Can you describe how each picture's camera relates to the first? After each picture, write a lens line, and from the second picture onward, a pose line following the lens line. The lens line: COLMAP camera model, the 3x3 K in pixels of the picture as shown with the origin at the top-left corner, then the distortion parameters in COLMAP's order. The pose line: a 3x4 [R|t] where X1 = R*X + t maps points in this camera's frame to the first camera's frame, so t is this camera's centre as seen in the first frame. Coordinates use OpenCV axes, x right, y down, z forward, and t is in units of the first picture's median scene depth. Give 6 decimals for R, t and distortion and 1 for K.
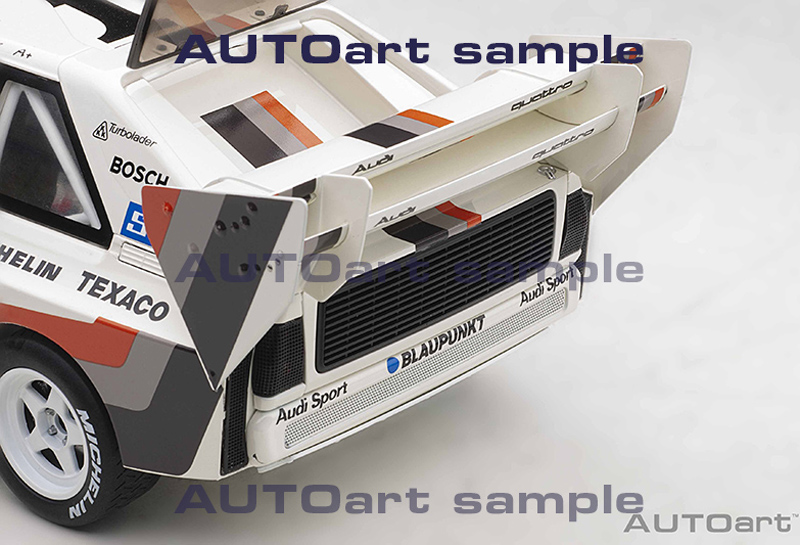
lens RADIAL K [[2923.9, 0, 400.0], [0, 2923.9, 272.5], [0, 0, 1]] dist [-0.044720, 1.832757]
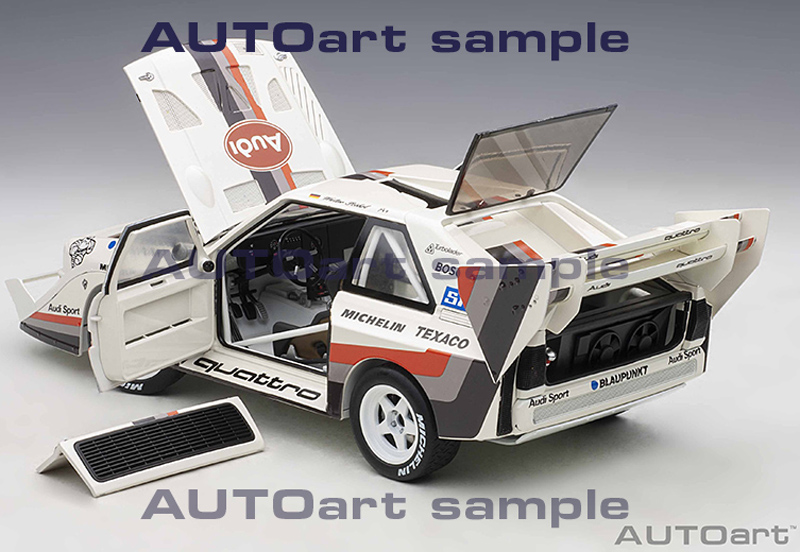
lens RADIAL K [[2788.8, 0, 400.0], [0, 2788.8, 276.0], [0, 0, 1]] dist [0.072965, 0.743609]
pose [[0.998269, 0.016899, -0.056328, -0.025908], [-0.025805, 0.986560, -0.161350, 0.241752], [0.052844, 0.162524, 0.985288, -0.659133]]
